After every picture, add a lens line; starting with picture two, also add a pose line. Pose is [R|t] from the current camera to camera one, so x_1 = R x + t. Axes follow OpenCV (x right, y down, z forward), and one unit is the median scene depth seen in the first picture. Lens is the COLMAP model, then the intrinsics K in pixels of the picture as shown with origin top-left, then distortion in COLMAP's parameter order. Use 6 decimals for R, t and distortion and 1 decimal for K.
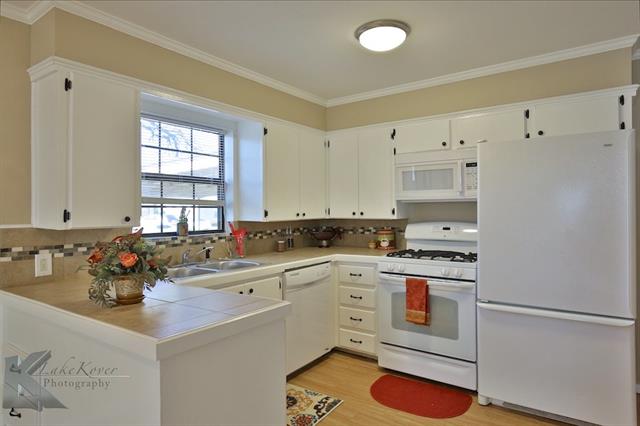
lens RADIAL K [[378.9, 0, 328.1], [0, 378.9, 207.9], [0, 0, 1]] dist [0.001033, -0.000637]
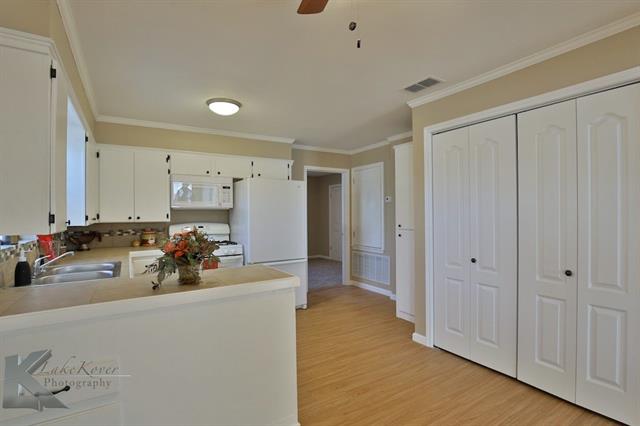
lens RADIAL K [[312.5, 0, 320.0], [0, 312.5, 213.0], [0, 0, 1]] dist [-0.033732, 0.001930]
pose [[0.390625, 0.004423, 0.920539, -0.695601], [0.001957, 0.999982, -0.005635, 0.006954], [-0.920548, 0.004003, 0.390610, 0.077381]]
